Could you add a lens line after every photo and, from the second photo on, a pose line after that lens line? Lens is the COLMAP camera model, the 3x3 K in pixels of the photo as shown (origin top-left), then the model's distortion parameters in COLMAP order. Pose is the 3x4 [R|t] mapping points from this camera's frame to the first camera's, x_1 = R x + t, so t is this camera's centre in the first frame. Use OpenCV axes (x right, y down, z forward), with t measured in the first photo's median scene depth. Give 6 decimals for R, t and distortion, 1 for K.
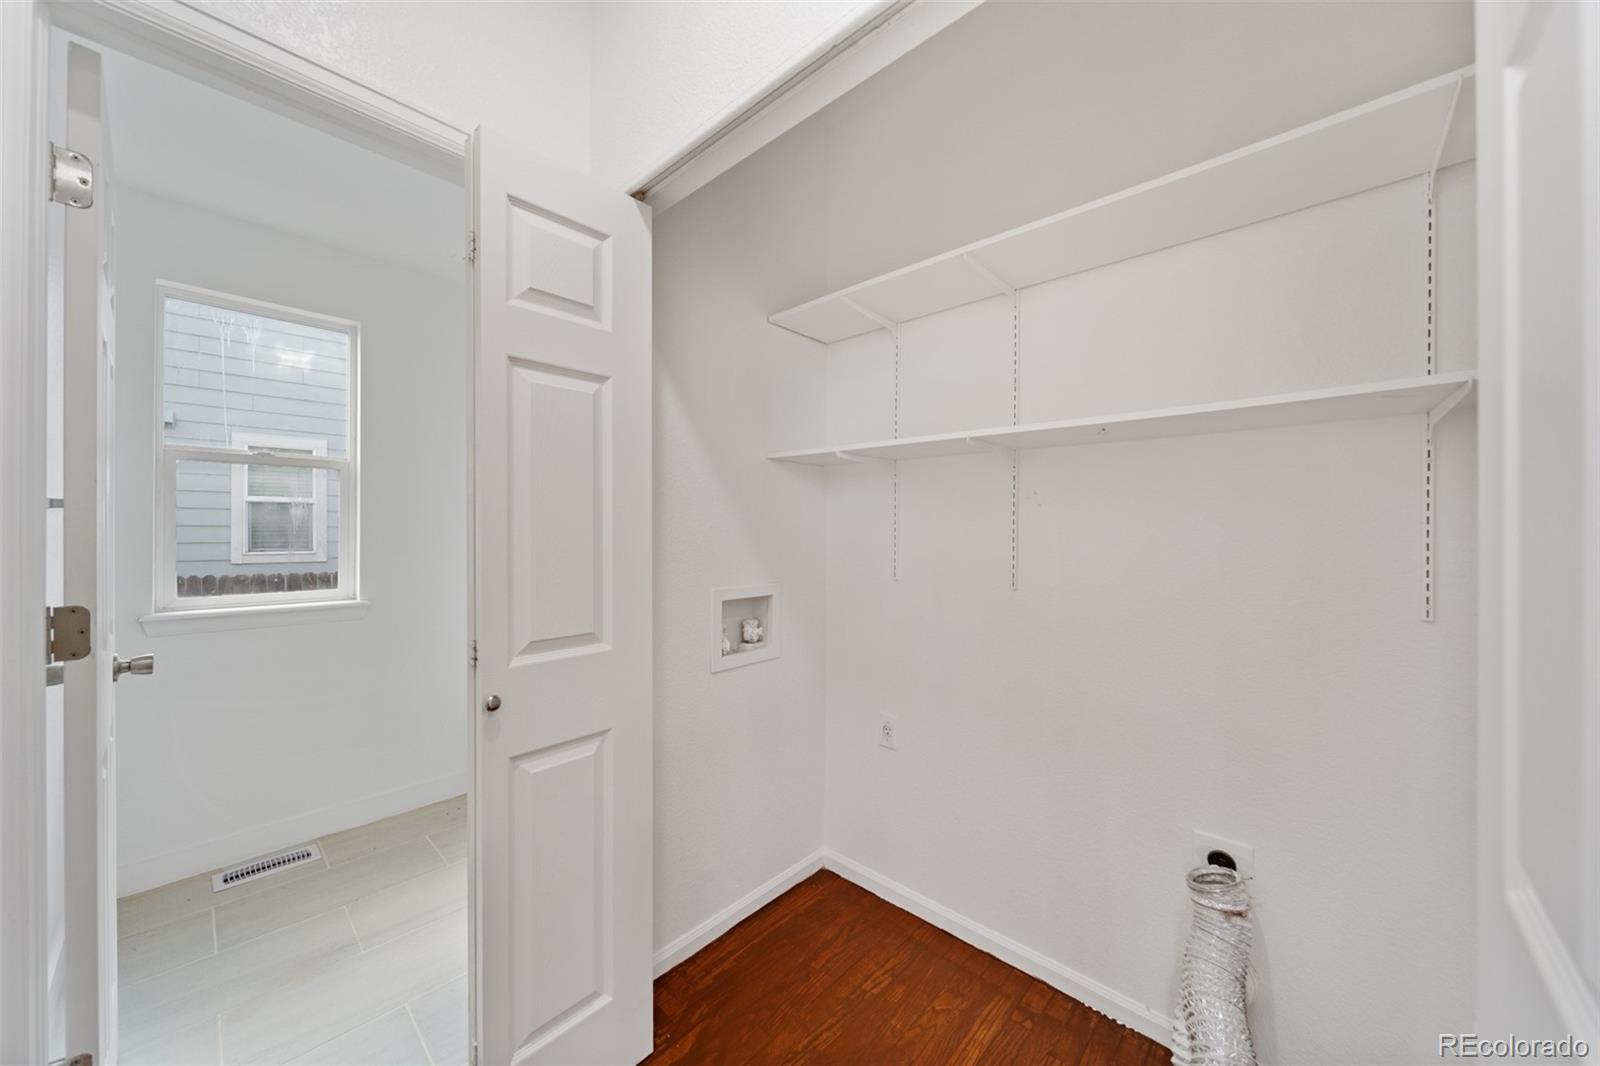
lens RADIAL K [[563.3, 0, 795.5], [0, 563.3, 530.2], [0, 0, 1]] dist [-0.001691, -0.000288]
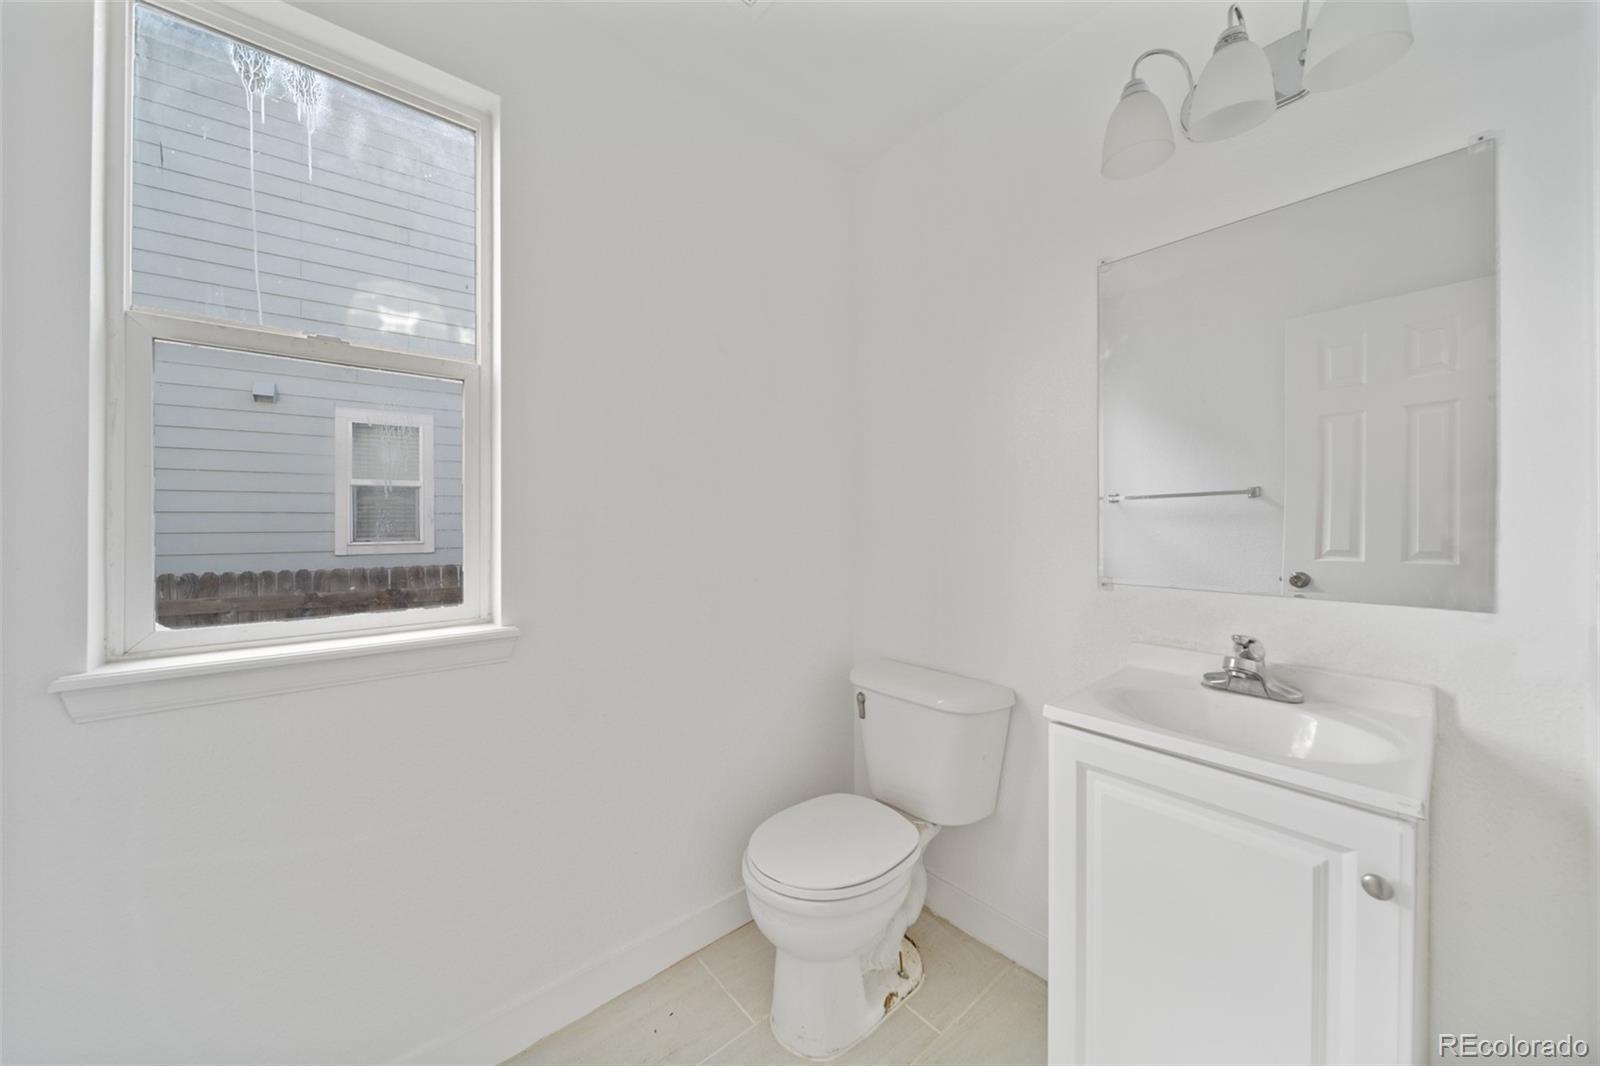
lens RADIAL K [[563.3, 0, 802.5], [0, 563.3, 527.1], [0, 0, 1]] dist [-0.001691, -0.000288]
pose [[0.993786, -0.002006, -0.111287, -0.202545], [0.002868, 0.999967, 0.007585, 0.013052], [0.111268, -0.007857, 0.993759, 0.236000]]
